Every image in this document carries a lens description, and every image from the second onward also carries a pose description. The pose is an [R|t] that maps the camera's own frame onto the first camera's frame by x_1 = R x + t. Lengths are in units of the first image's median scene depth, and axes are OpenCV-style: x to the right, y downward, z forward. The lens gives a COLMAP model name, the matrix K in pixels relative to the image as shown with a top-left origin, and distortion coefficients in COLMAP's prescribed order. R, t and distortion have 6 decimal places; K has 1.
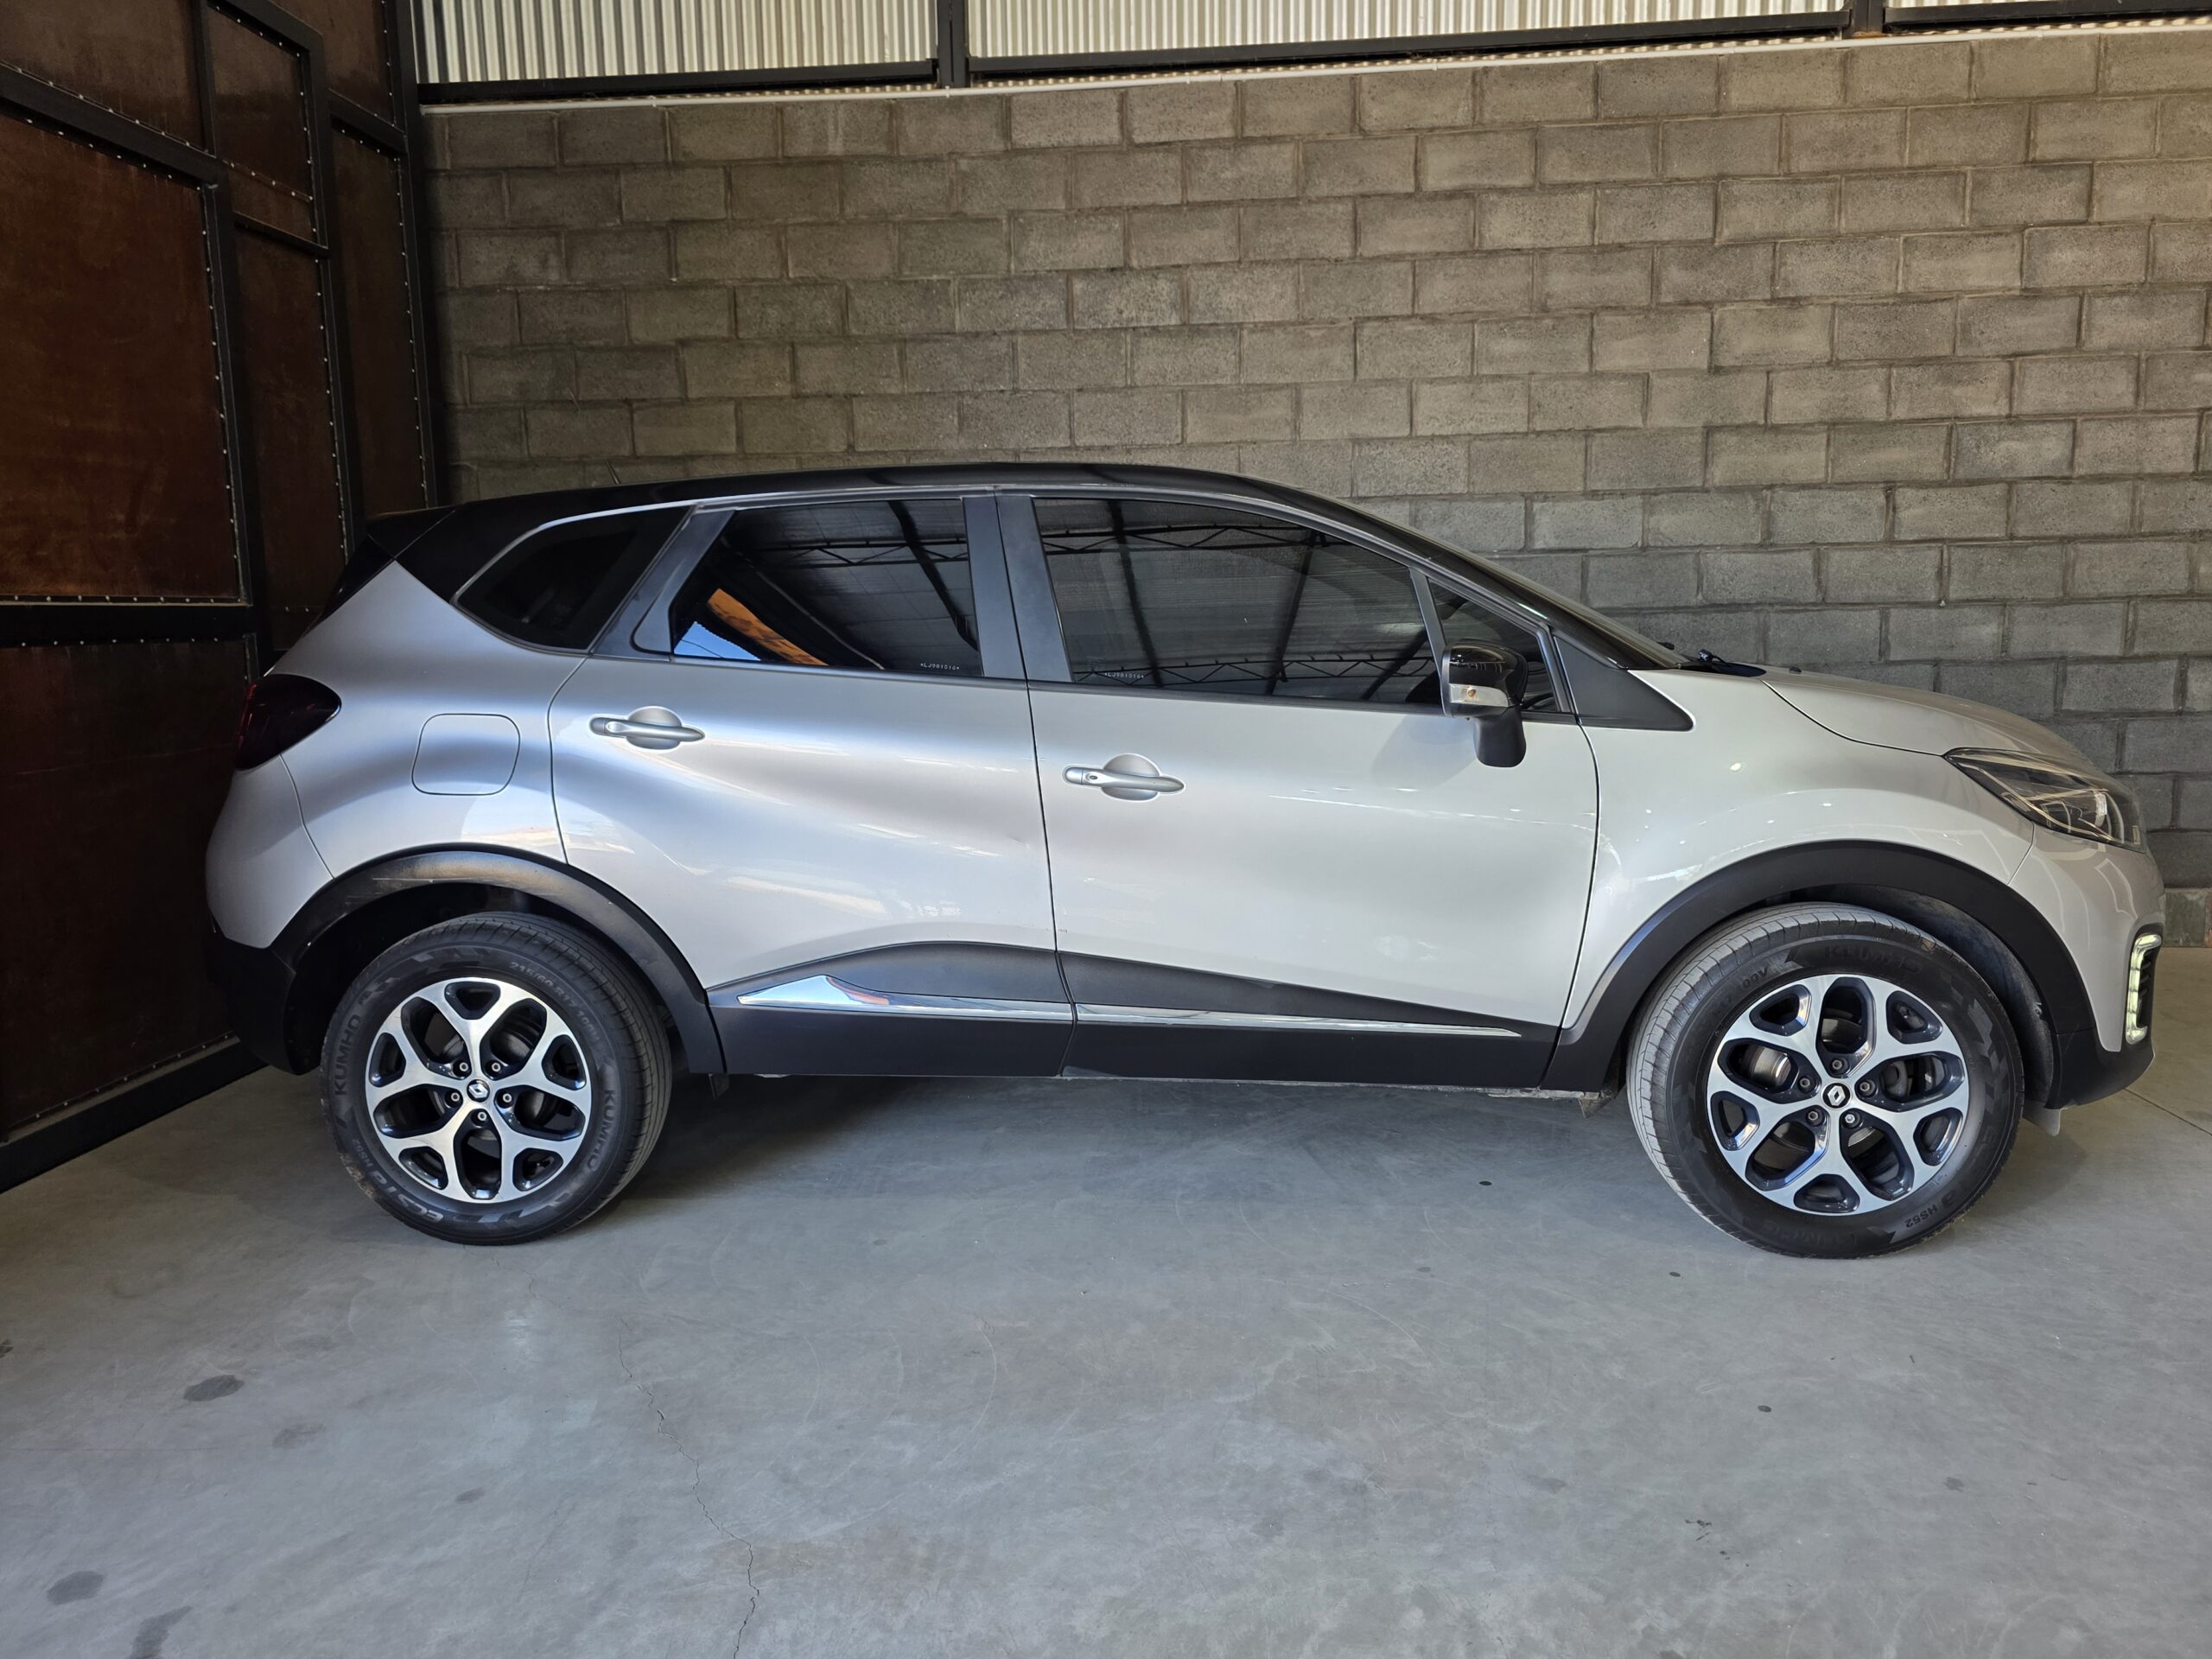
lens RADIAL K [[1518.8, 0, 1064.3], [0, 1518.8, 837.2], [0, 0, 1]] dist [0.051512, -0.048808]
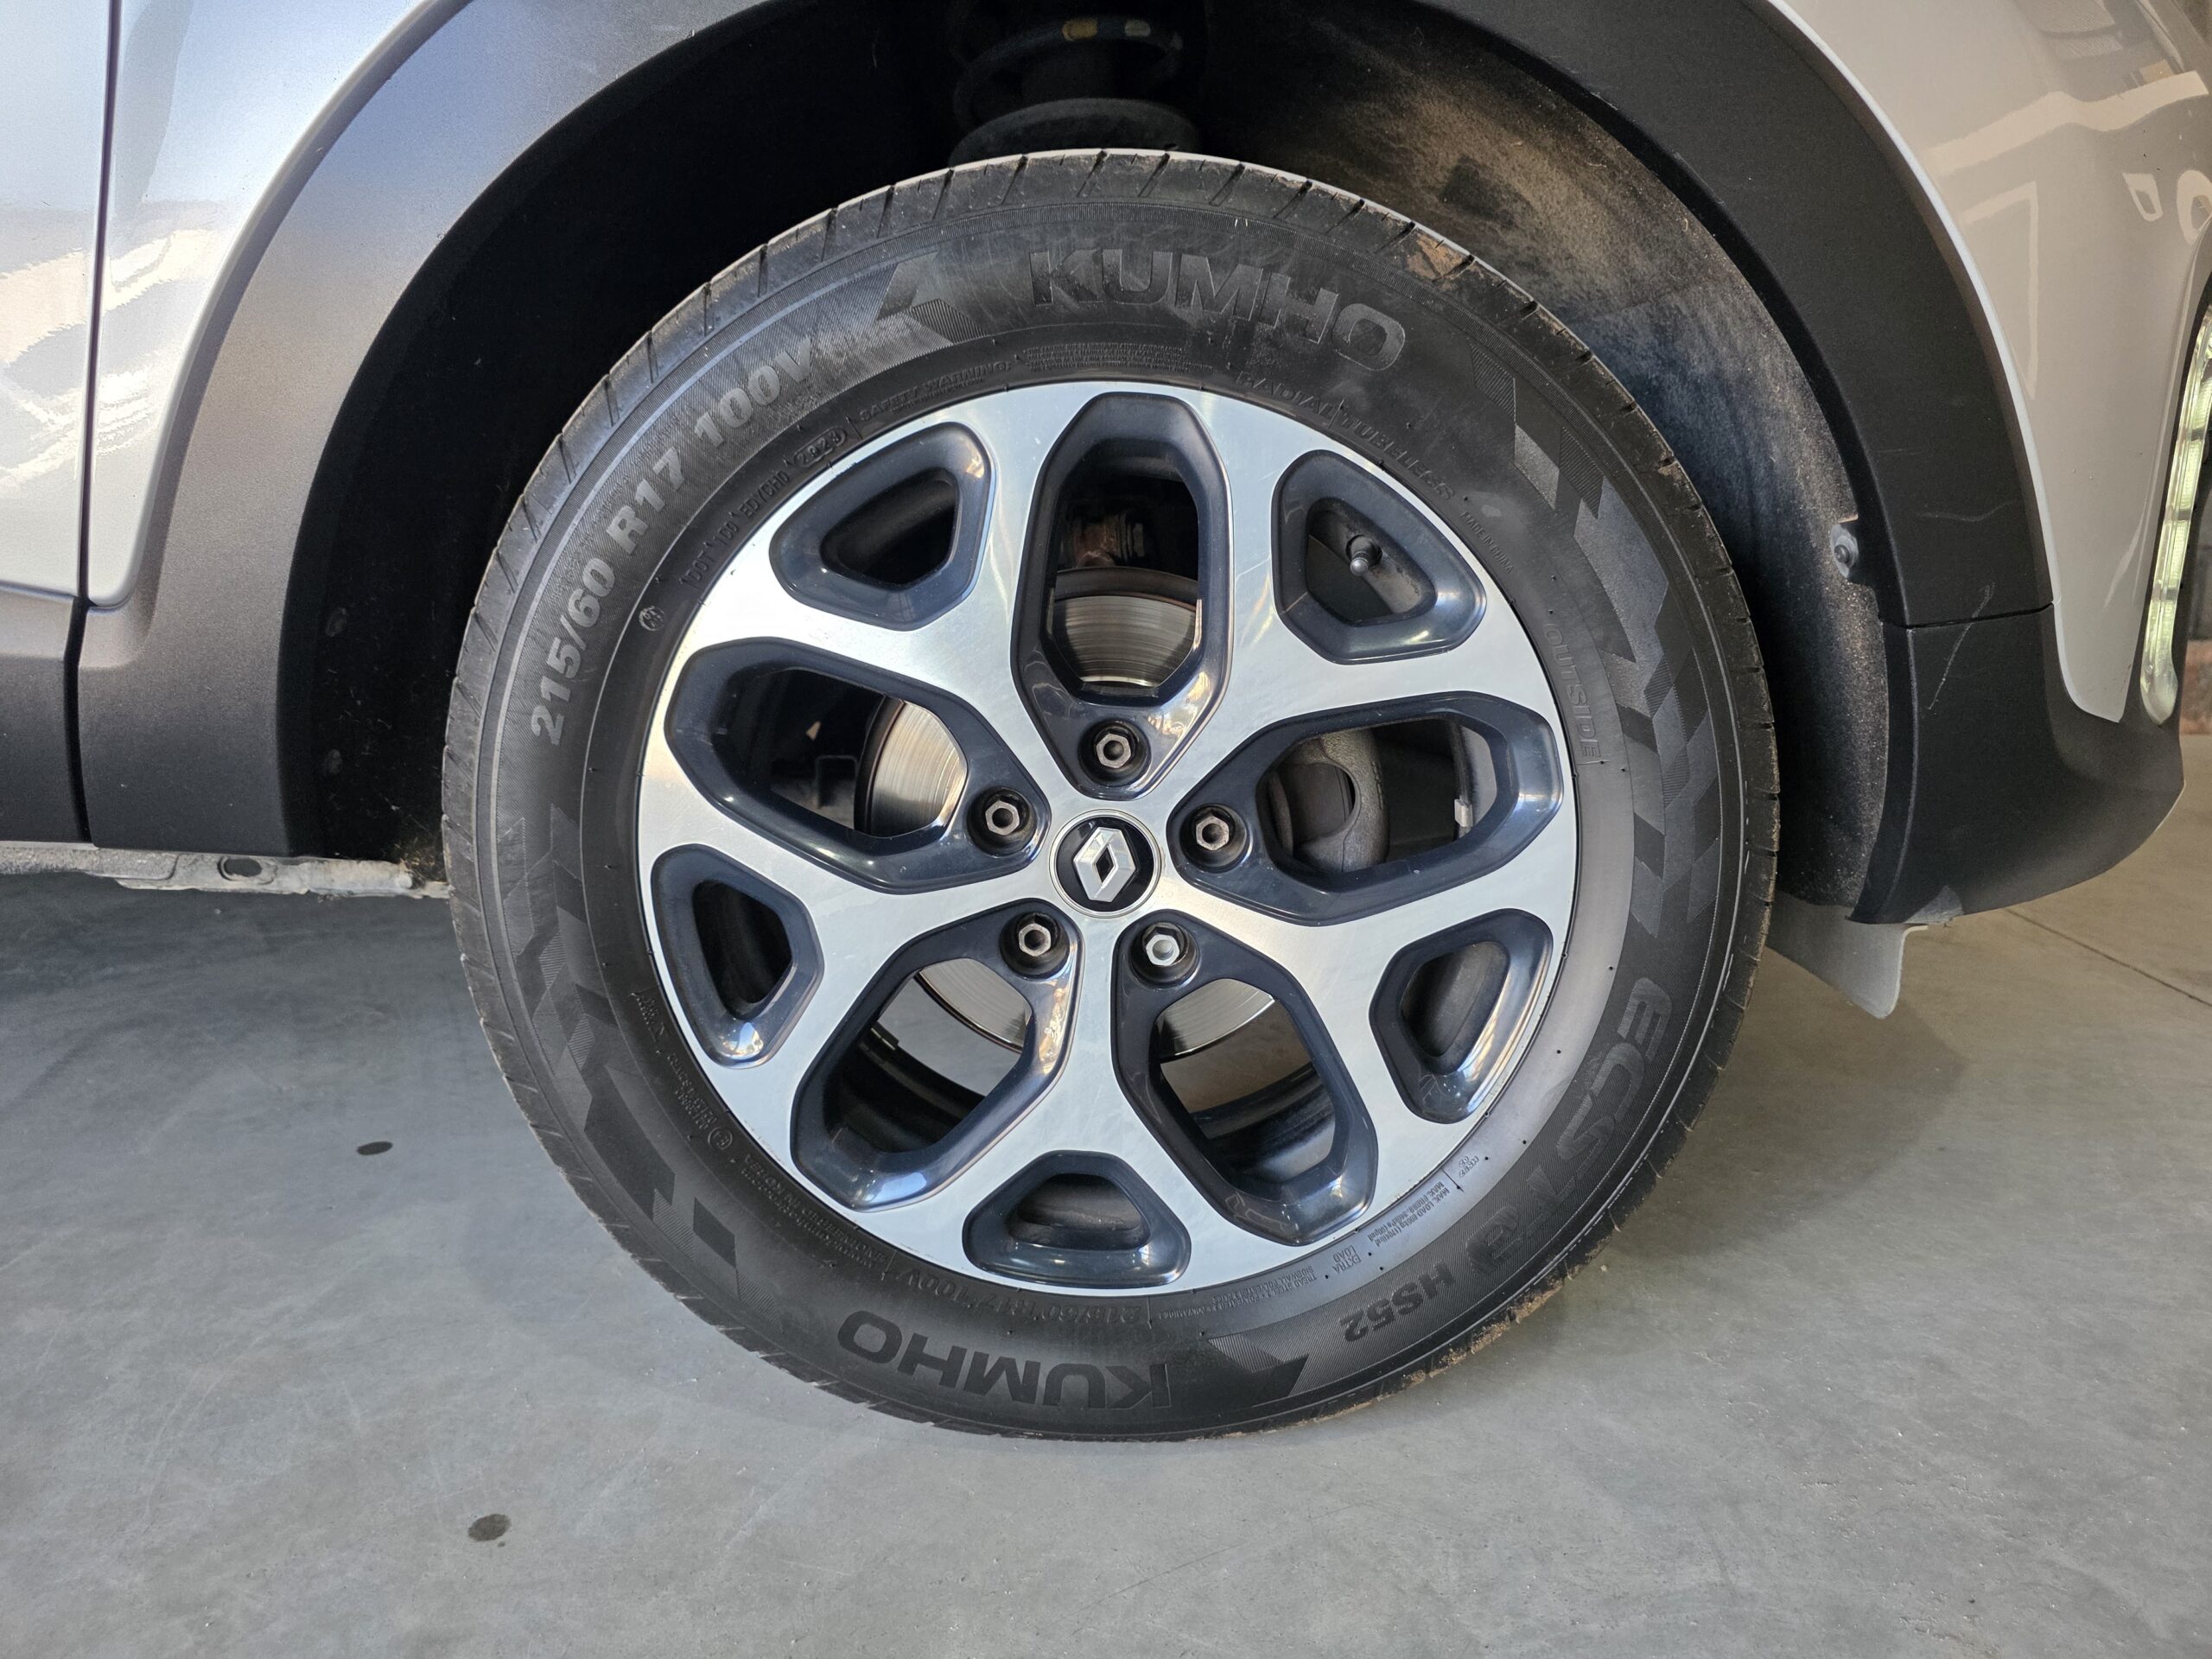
lens RADIAL K [[1518.8, 0, 1098.4], [0, 1518.8, 838.1], [0, 0, 1]] dist [0.051512, -0.048808]
pose [[0.996647, 0.014367, 0.080549, 0.480891], [-0.020296, 0.997105, 0.073276, 0.144502], [-0.079263, -0.074665, 0.994054, 0.738653]]
